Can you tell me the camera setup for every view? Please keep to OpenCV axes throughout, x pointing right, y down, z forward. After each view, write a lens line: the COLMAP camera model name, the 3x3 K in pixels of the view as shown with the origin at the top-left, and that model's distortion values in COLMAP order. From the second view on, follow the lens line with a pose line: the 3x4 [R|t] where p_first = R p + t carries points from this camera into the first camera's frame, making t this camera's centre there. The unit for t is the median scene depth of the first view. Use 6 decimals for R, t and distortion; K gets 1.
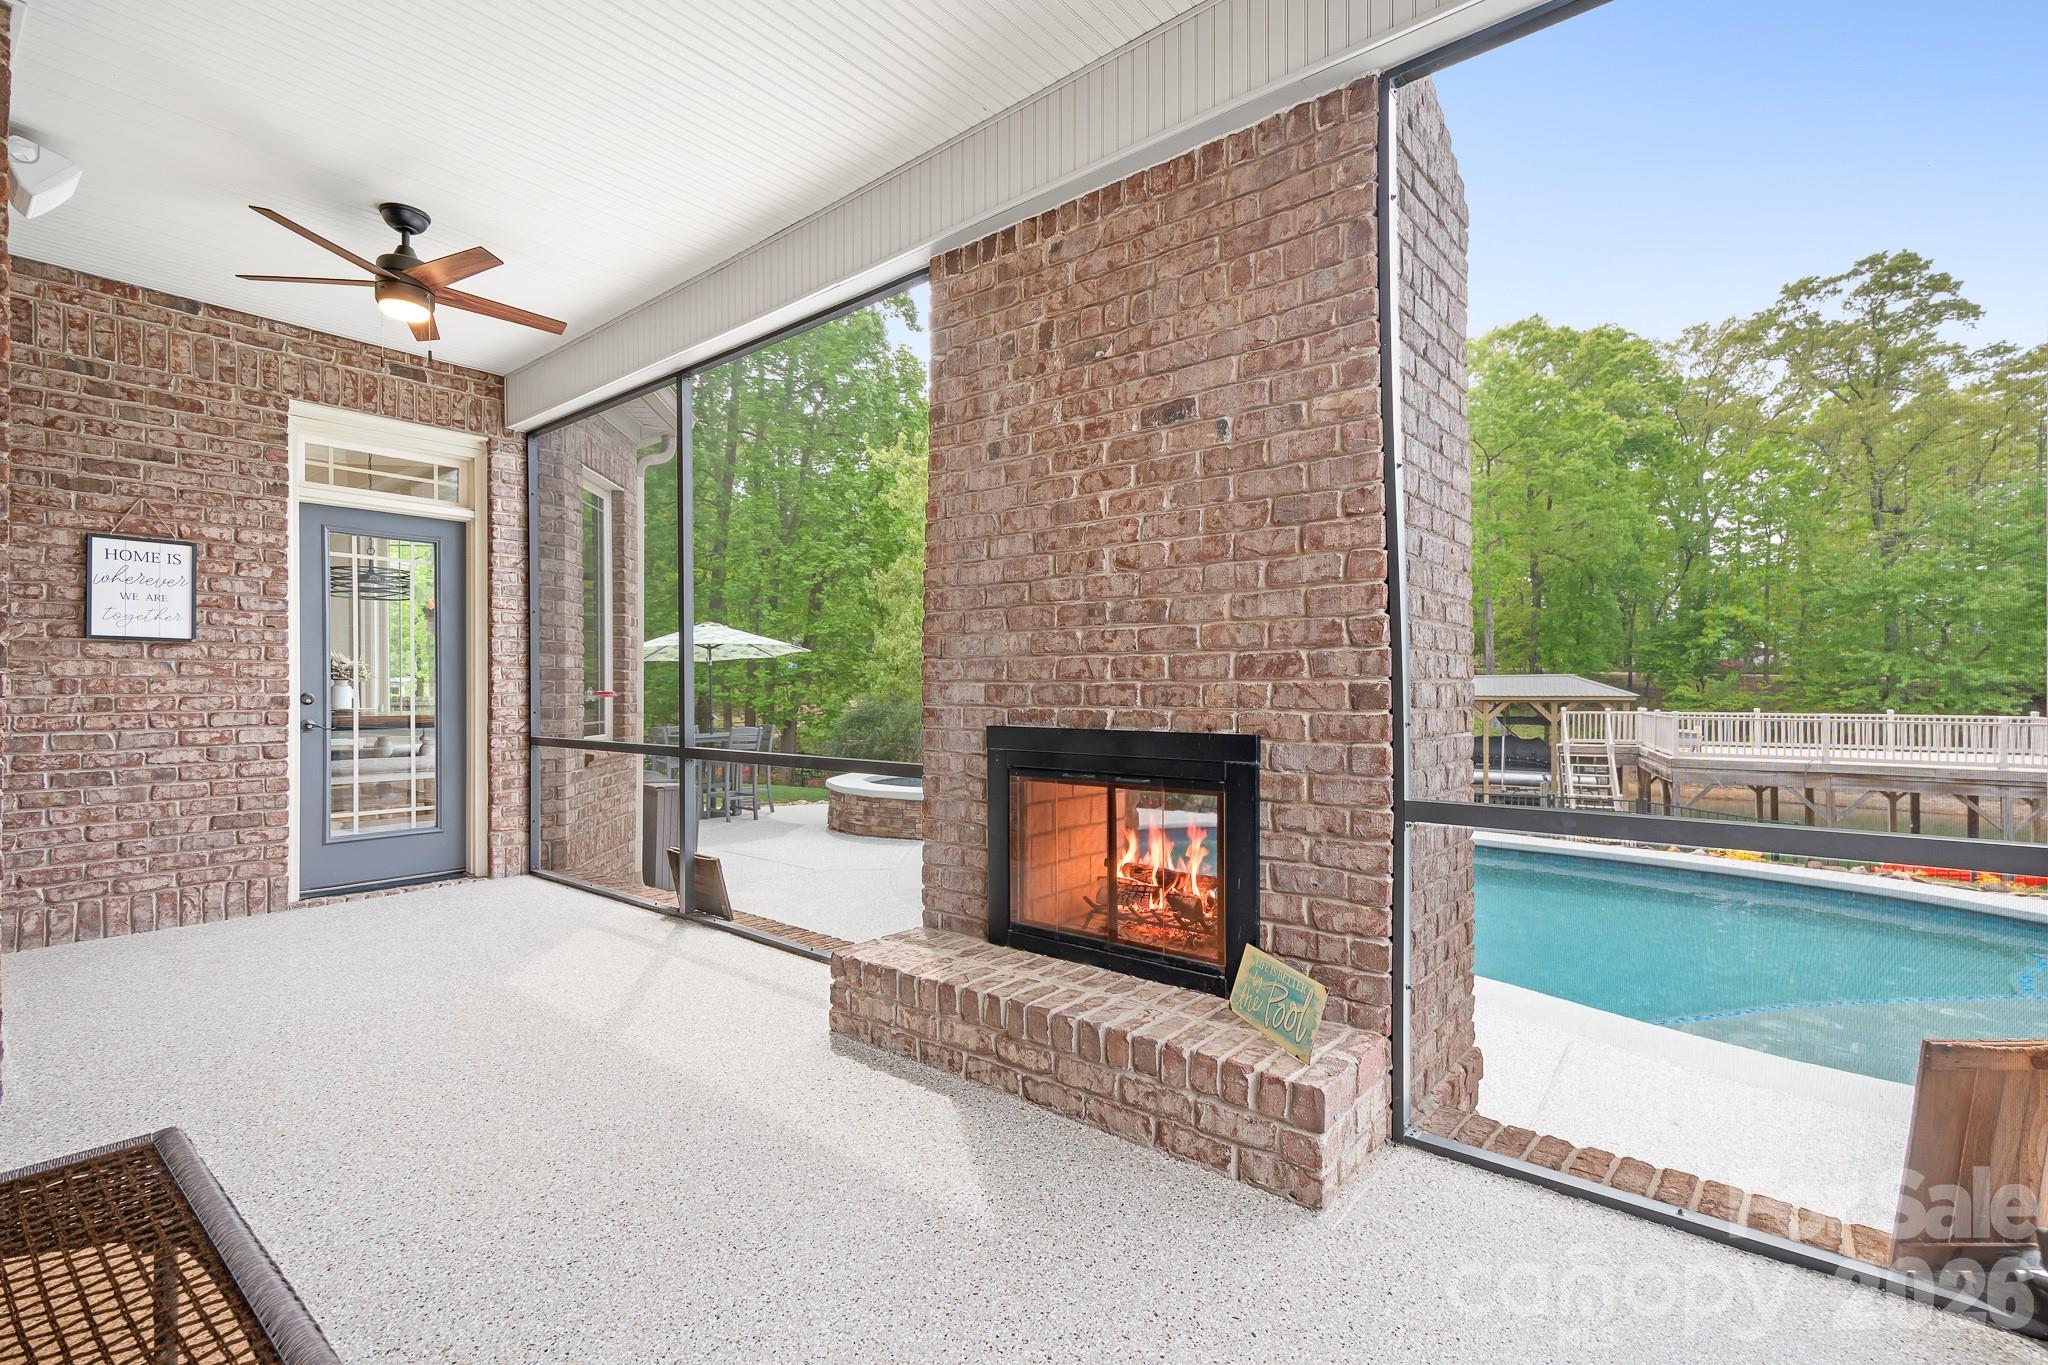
lens RADIAL K [[935.9, 0, 1023.6], [0, 935.9, 685.4], [0, 0, 1]] dist [0.000454, 0.000023]
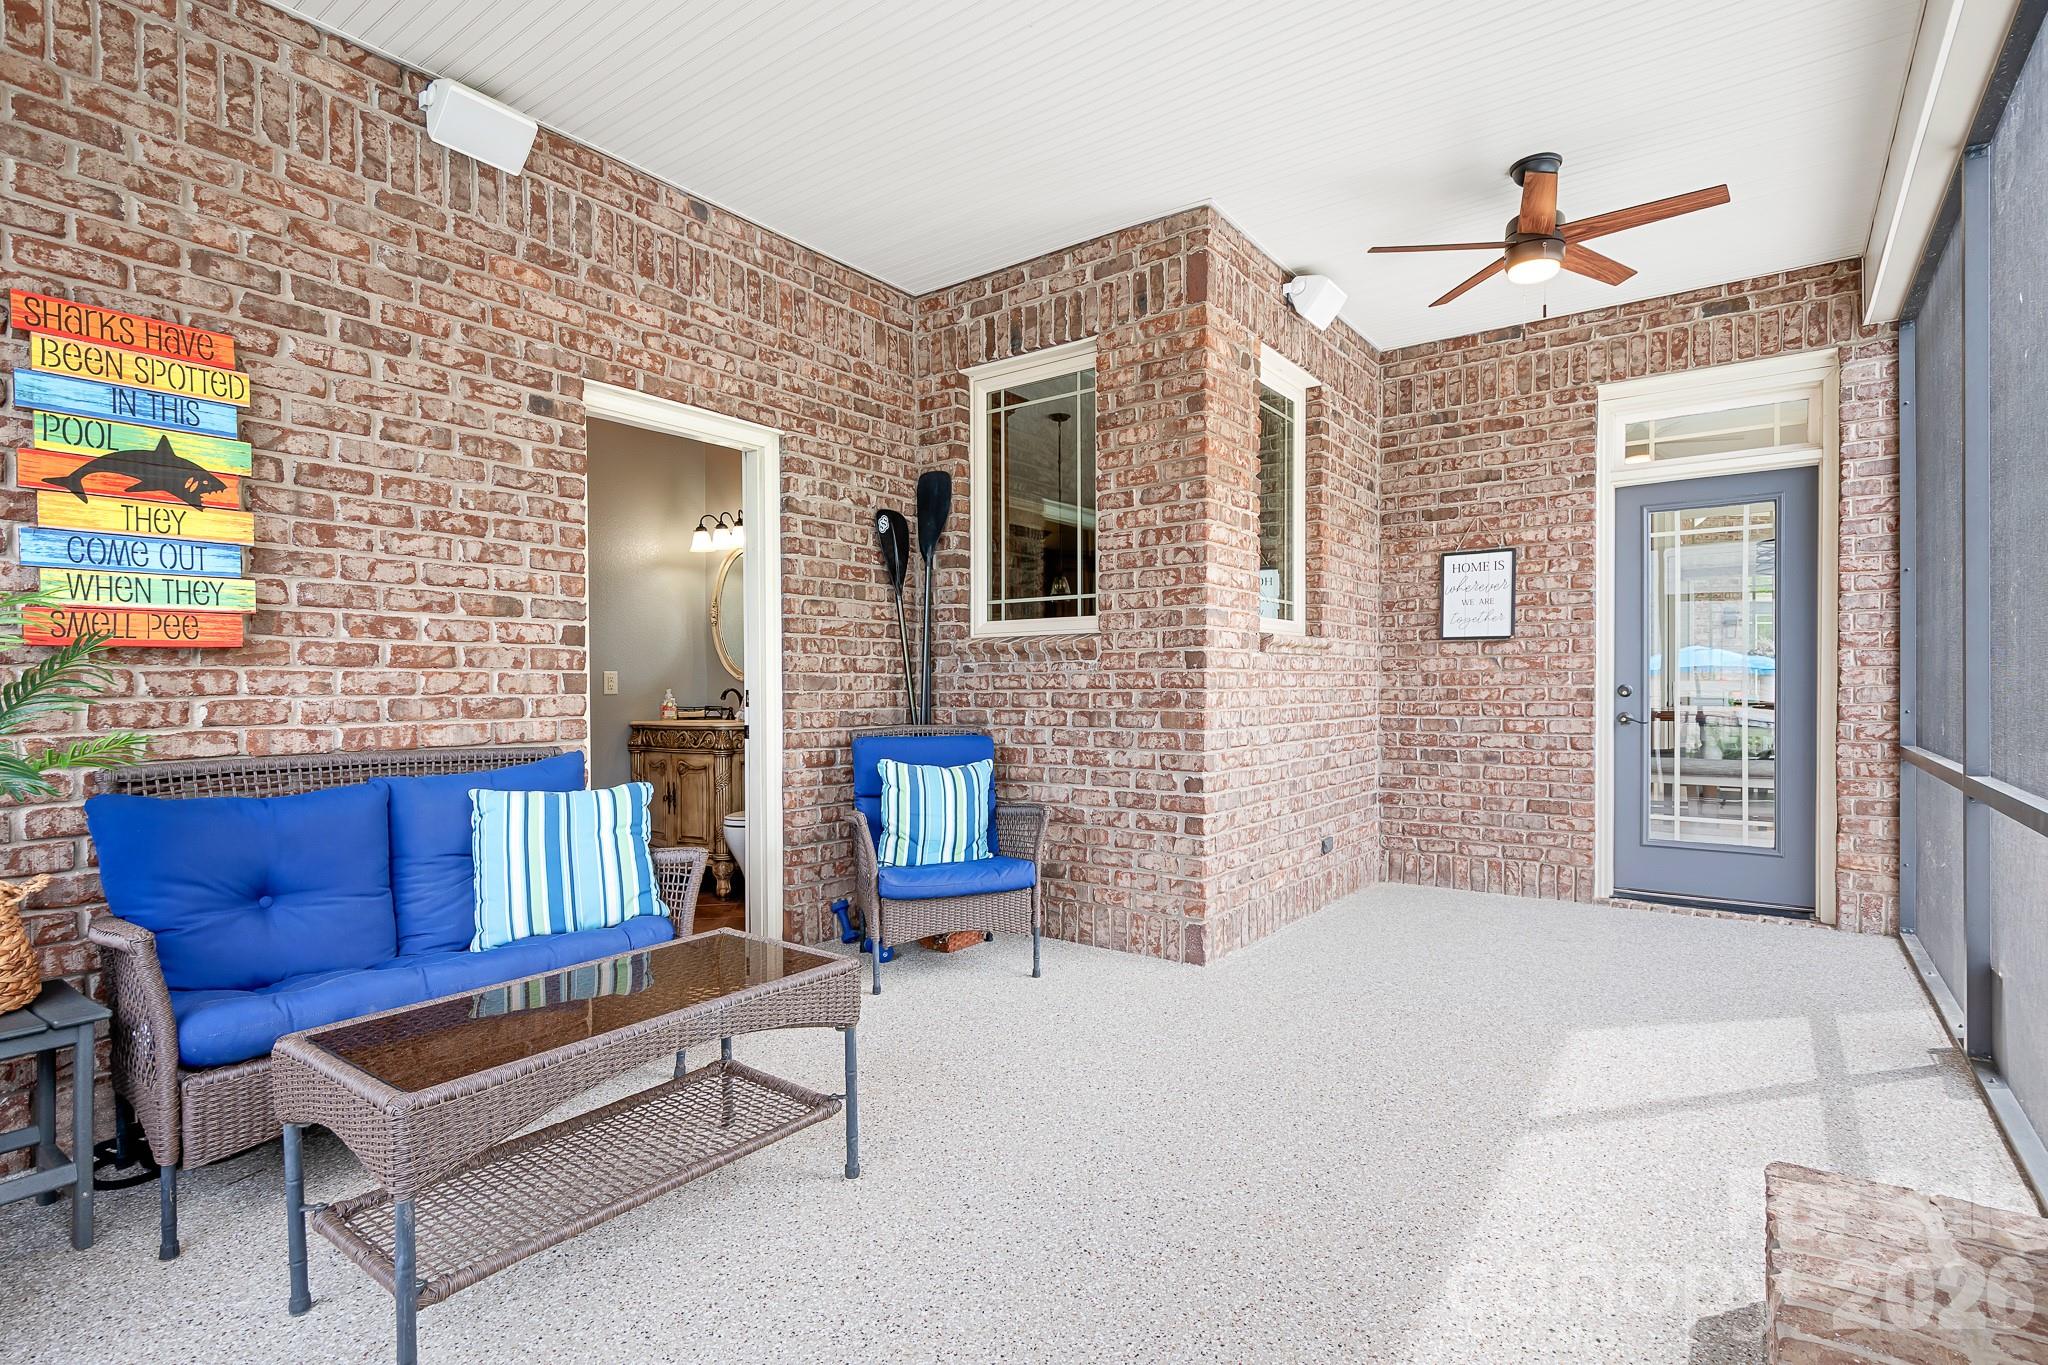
lens RADIAL K [[978.6, 0, 1023.7], [0, 978.6, 691.6], [0, 0, 1]] dist [-0.000325, -0.000660]
pose [[0.042538, 0.006886, -0.999071, 0.230558], [0.008990, 0.999933, 0.007275, 0.002501], [0.999054, -0.009291, 0.042473, 0.368796]]
